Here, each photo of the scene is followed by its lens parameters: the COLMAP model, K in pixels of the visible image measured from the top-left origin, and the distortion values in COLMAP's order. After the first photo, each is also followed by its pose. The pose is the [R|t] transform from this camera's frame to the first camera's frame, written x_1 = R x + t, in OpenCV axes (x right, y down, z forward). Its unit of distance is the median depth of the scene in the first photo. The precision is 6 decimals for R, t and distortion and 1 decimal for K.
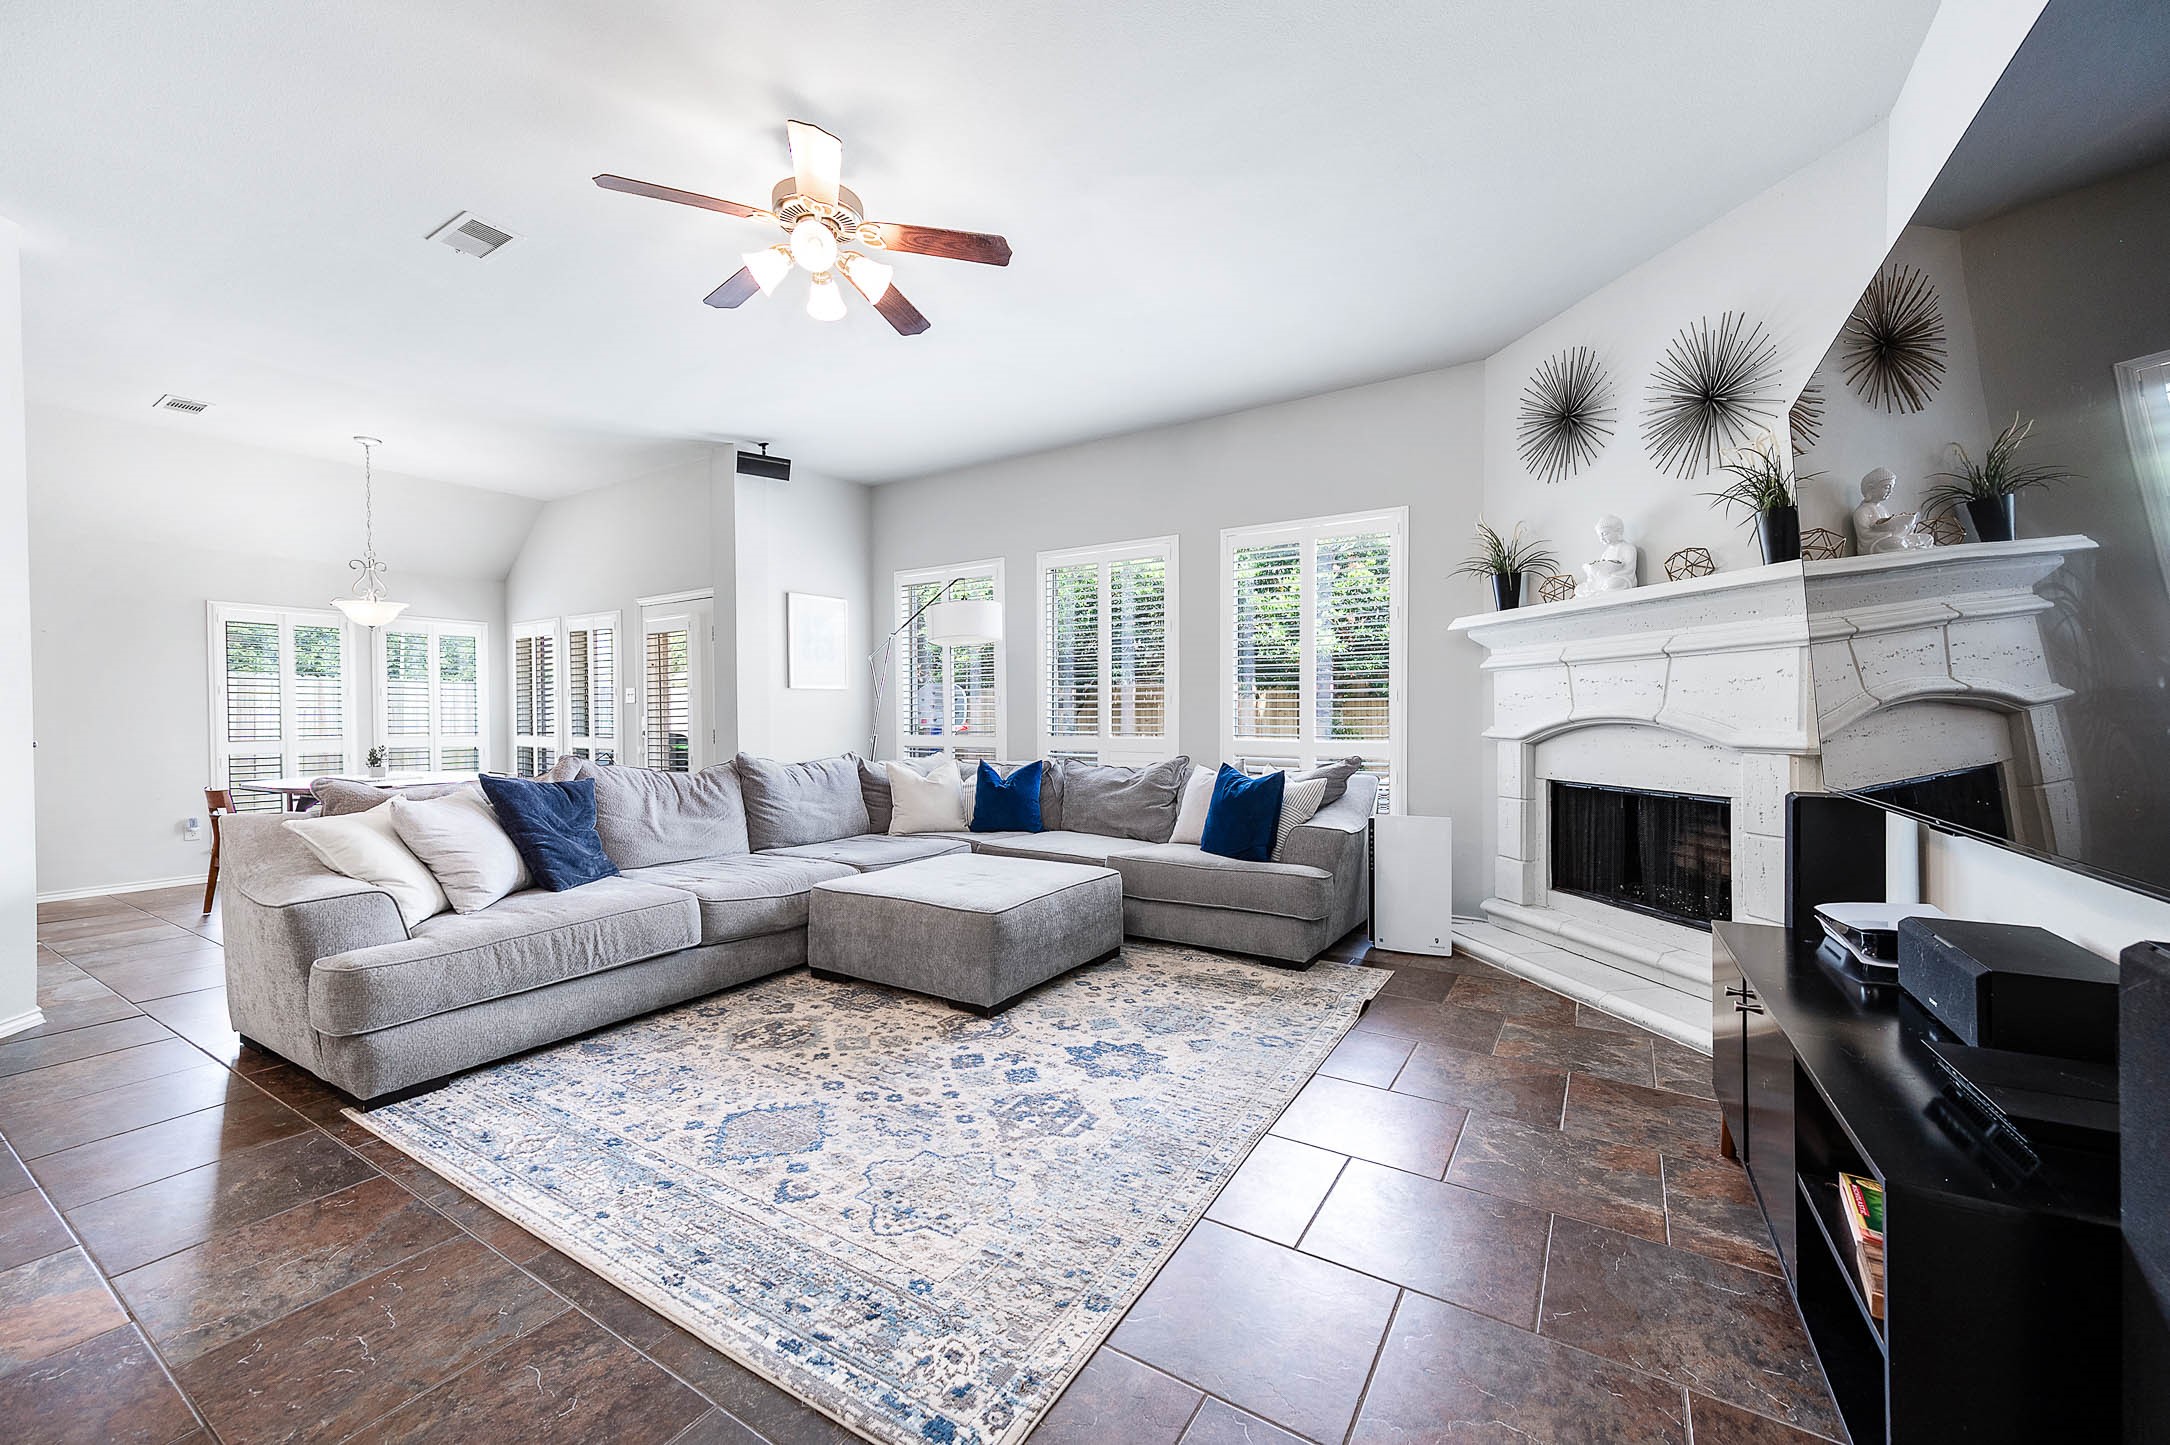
lens RADIAL K [[858.7, 0, 1098.1], [0, 858.7, 729.5], [0, 0, 1]] dist [0.014113, 0.000162]
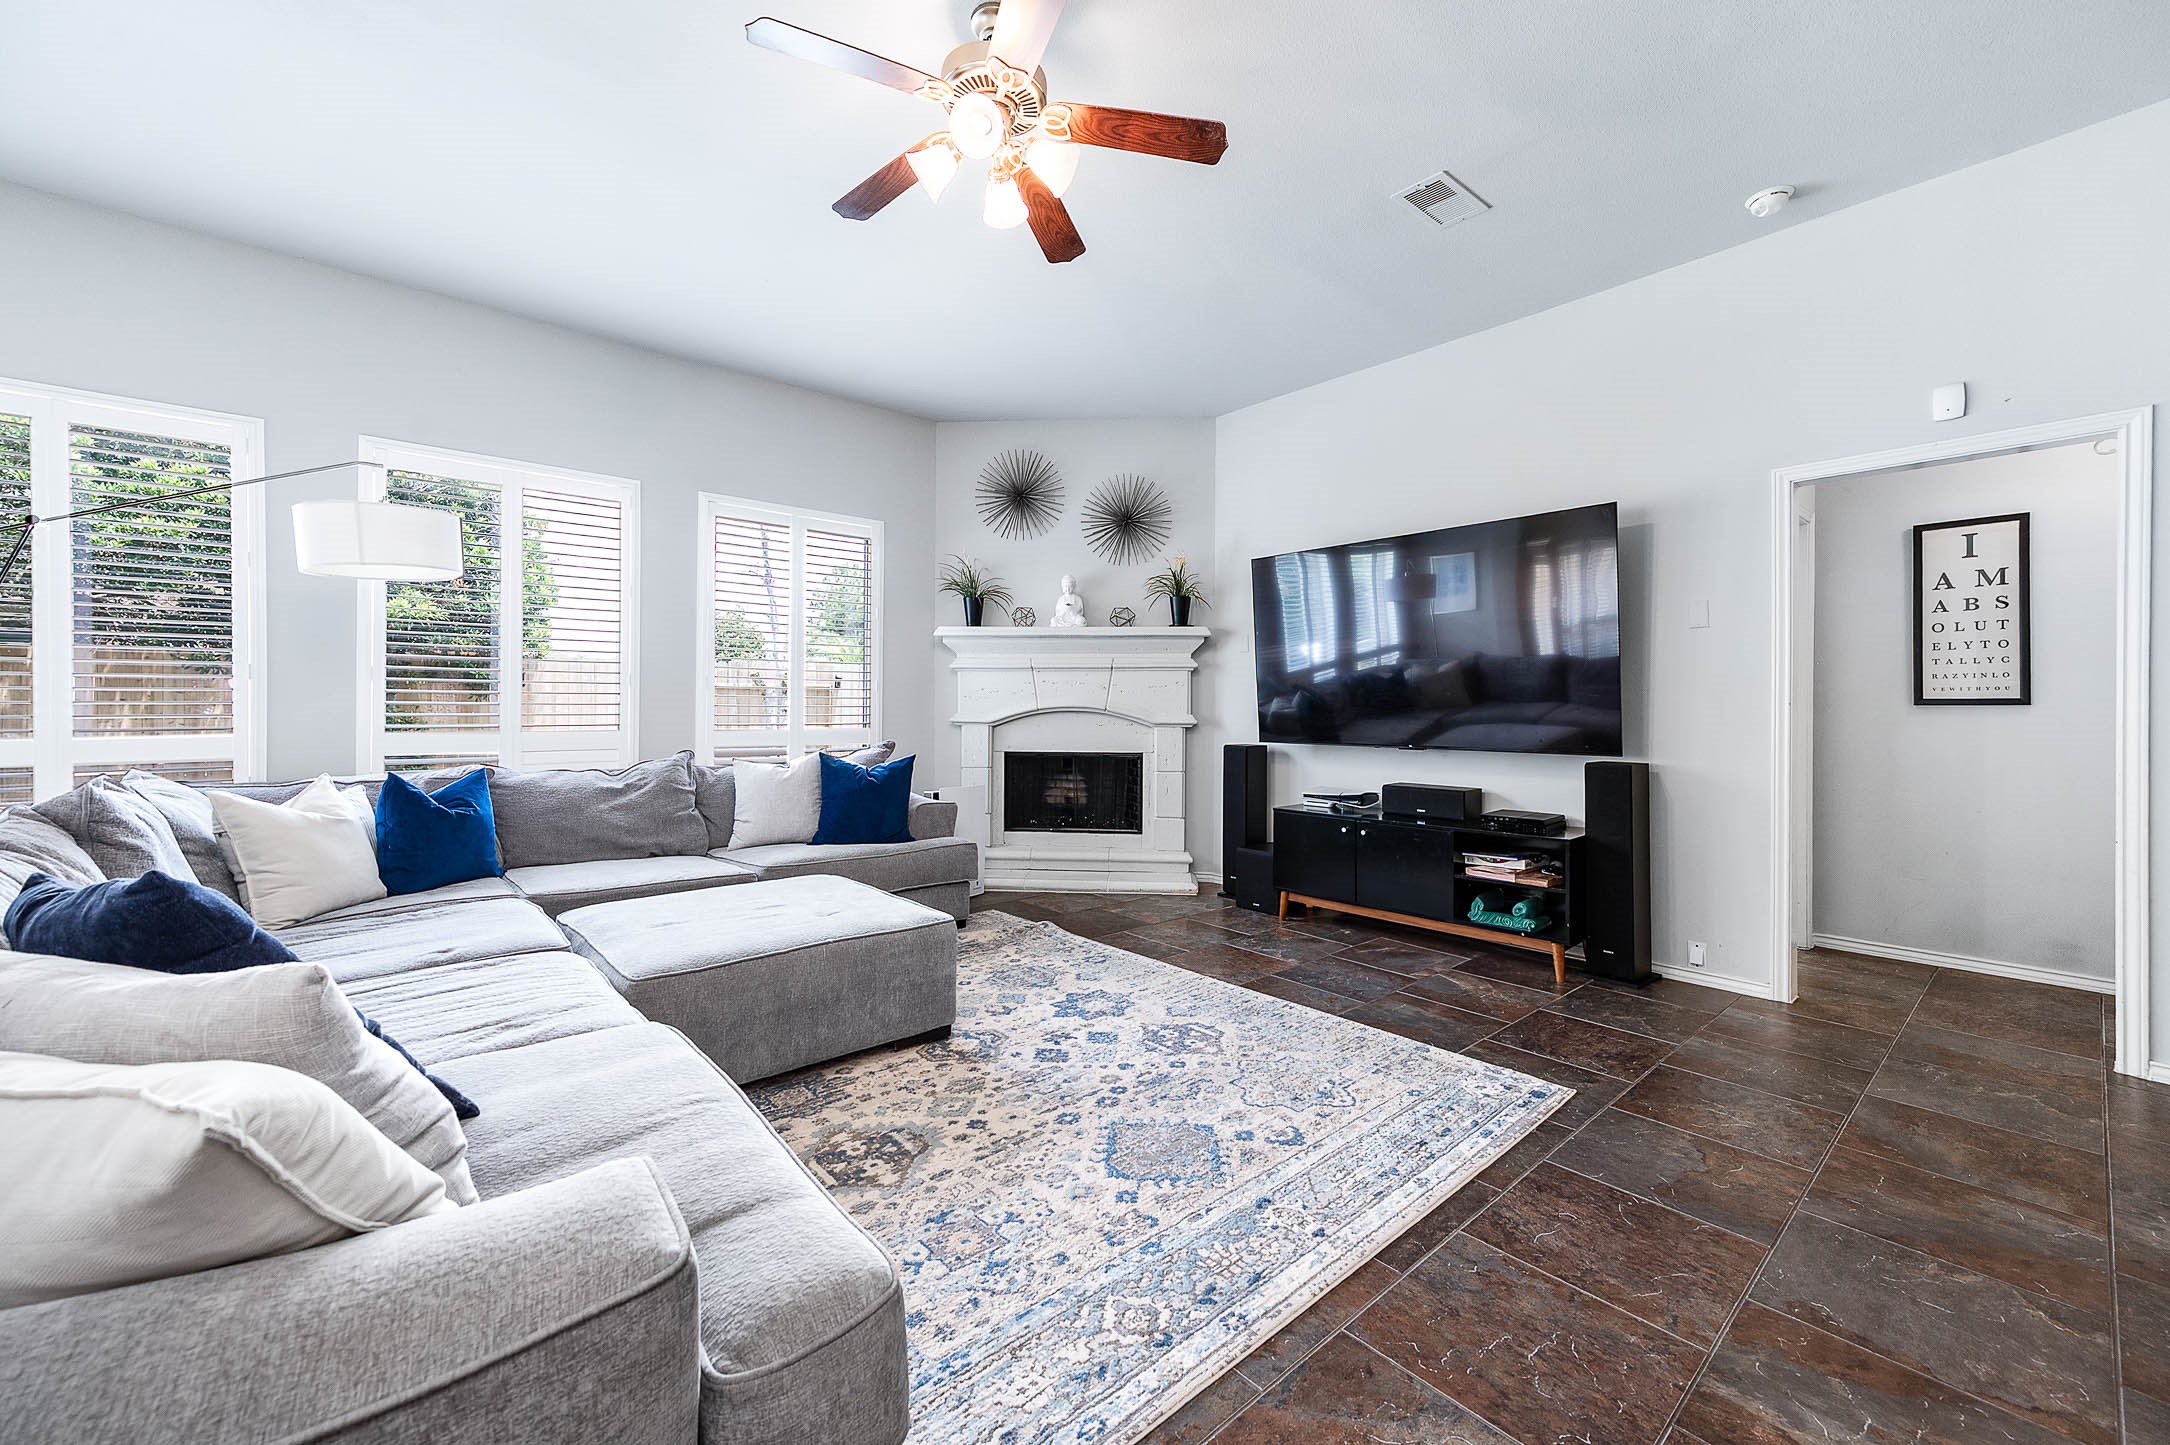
lens RADIAL K [[858.7, 0, 1091.8], [0, 858.7, 709.1], [0, 0, 1]] dist [0.014113, 0.000162]
pose [[0.278619, 0.002981, 0.960397, -1.050793], [0.008446, 0.999949, -0.005554, -0.002502], [-0.960365, 0.009659, 0.278579, 0.661742]]
